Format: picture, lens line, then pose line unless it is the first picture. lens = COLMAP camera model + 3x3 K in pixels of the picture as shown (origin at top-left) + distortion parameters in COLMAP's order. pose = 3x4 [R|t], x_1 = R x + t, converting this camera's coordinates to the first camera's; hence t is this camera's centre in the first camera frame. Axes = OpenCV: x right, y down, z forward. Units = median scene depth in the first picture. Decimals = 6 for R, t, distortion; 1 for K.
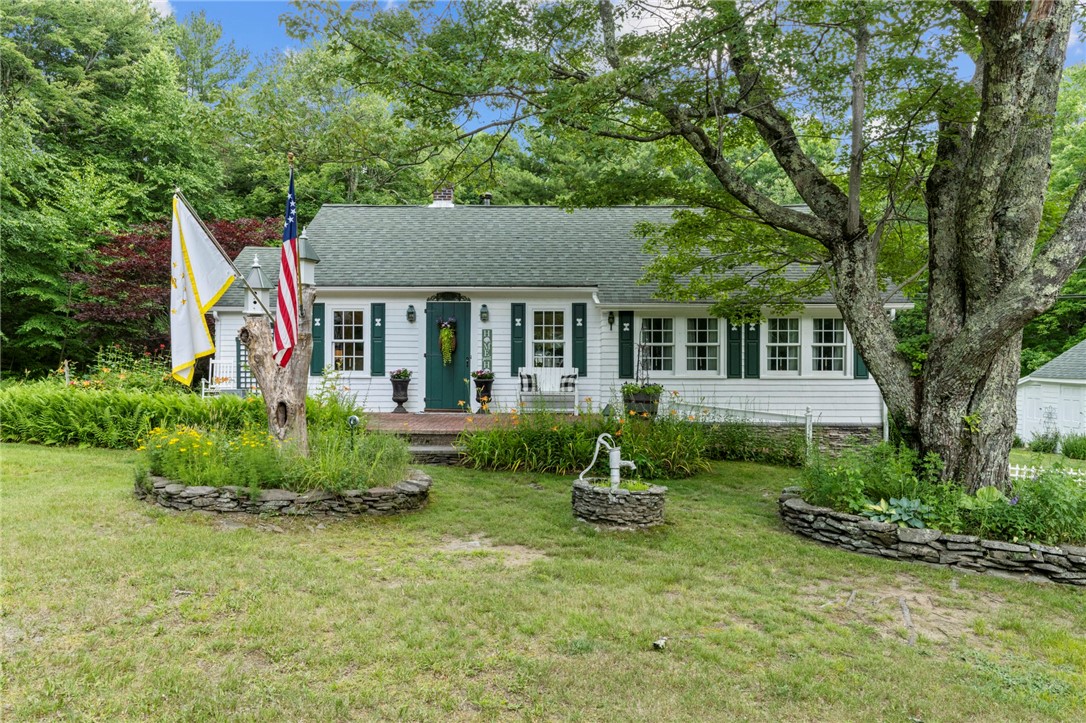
lens RADIAL K [[741.3, 0, 541.0], [0, 741.3, 365.9], [0, 0, 1]] dist [0.003767, 0.002100]
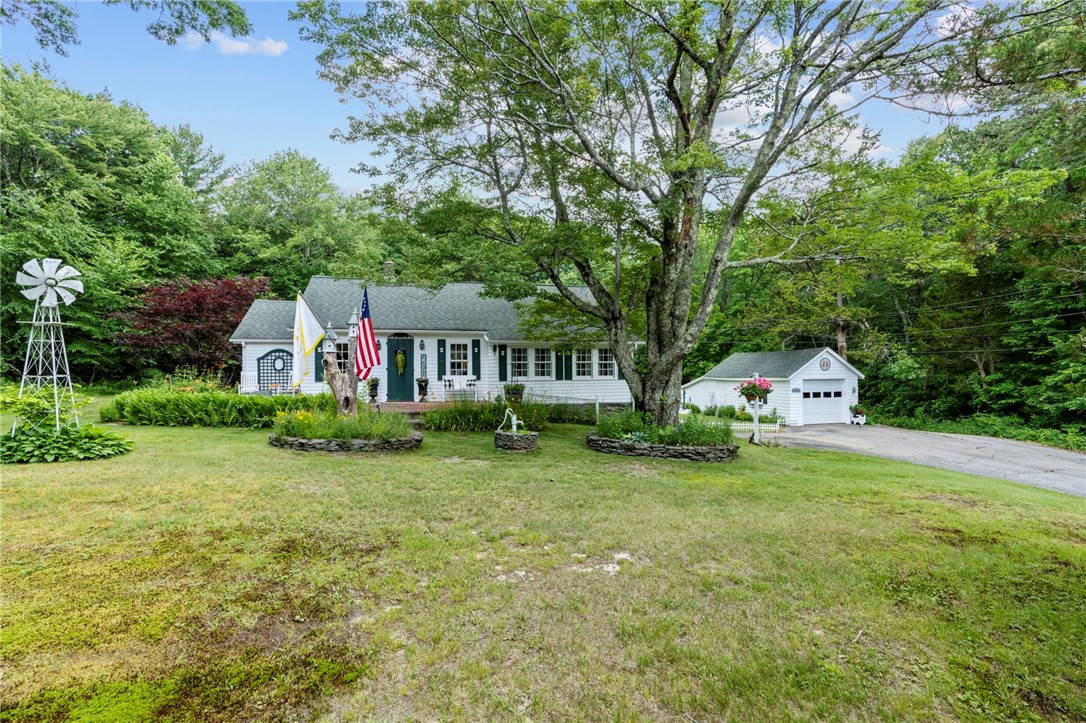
lens RADIAL K [[492.3, 0, 543.2], [0, 492.3, 361.7], [0, 0, 1]] dist [-0.000323, 0.000037]
pose [[0.969888, -0.004380, 0.243513, -0.093465], [0.008554, 0.999834, -0.016086, -0.011523], [-0.243402, 0.017685, 0.969764, -0.229997]]
